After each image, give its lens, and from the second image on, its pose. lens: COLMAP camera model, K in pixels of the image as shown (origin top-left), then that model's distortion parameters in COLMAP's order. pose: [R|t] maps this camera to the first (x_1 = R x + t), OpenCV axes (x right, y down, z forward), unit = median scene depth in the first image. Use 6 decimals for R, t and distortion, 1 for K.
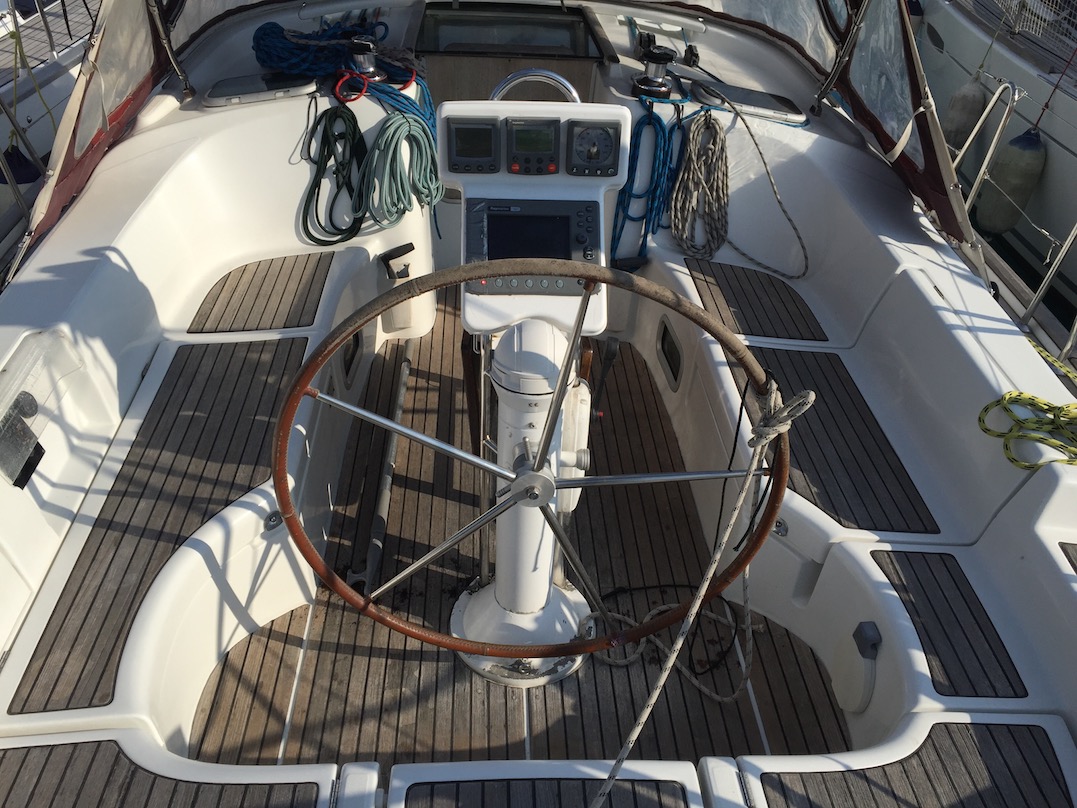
lens RADIAL K [[922.0, 0, 538.5], [0, 922.0, 404.0], [0, 0, 1]] dist [0.012487, -0.022498]
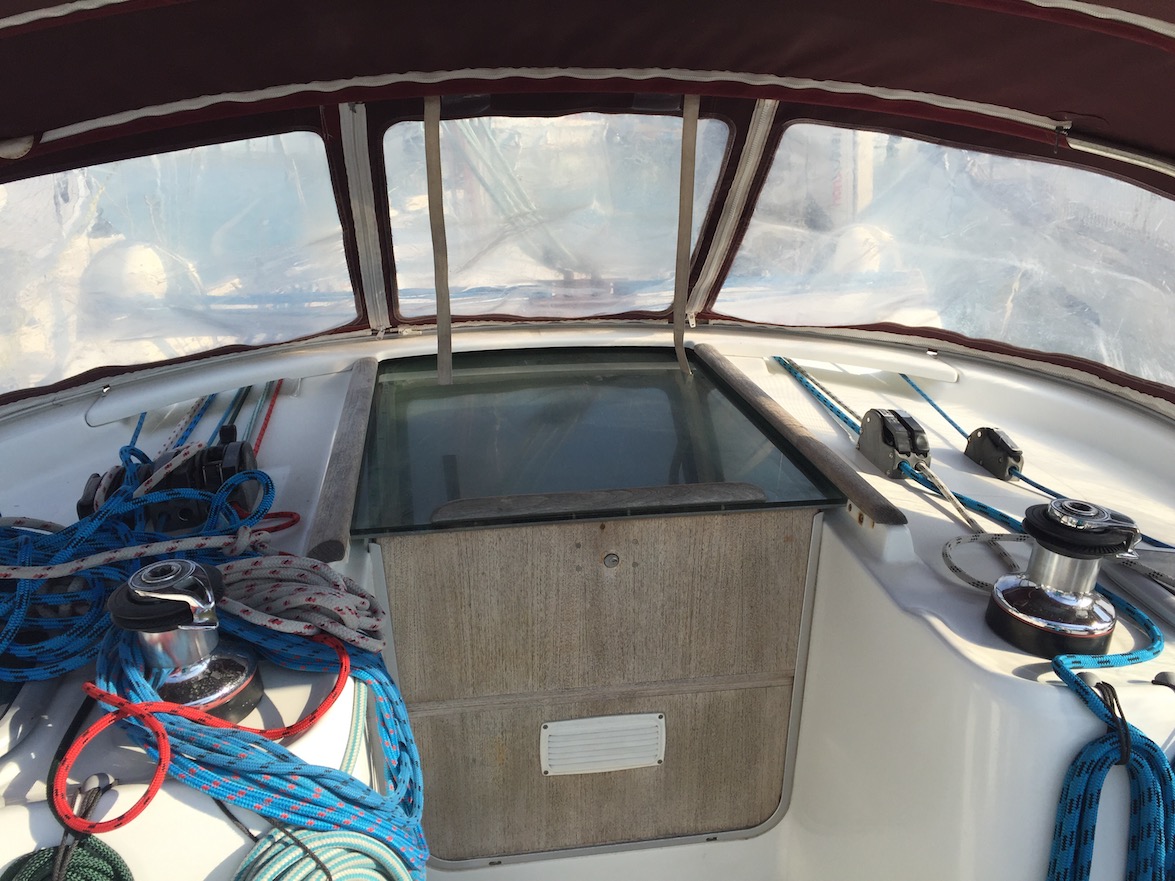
lens RADIAL K [[1005.9, 0, 587.5], [0, 1005.9, 440.5], [0, 0, 1]] dist [0.012487, -0.022498]
pose [[0.994265, -0.079175, 0.071893, -0.071644], [0.094277, 0.966261, -0.239692, -0.339497], [-0.050490, 0.245095, 0.968183, 0.648595]]
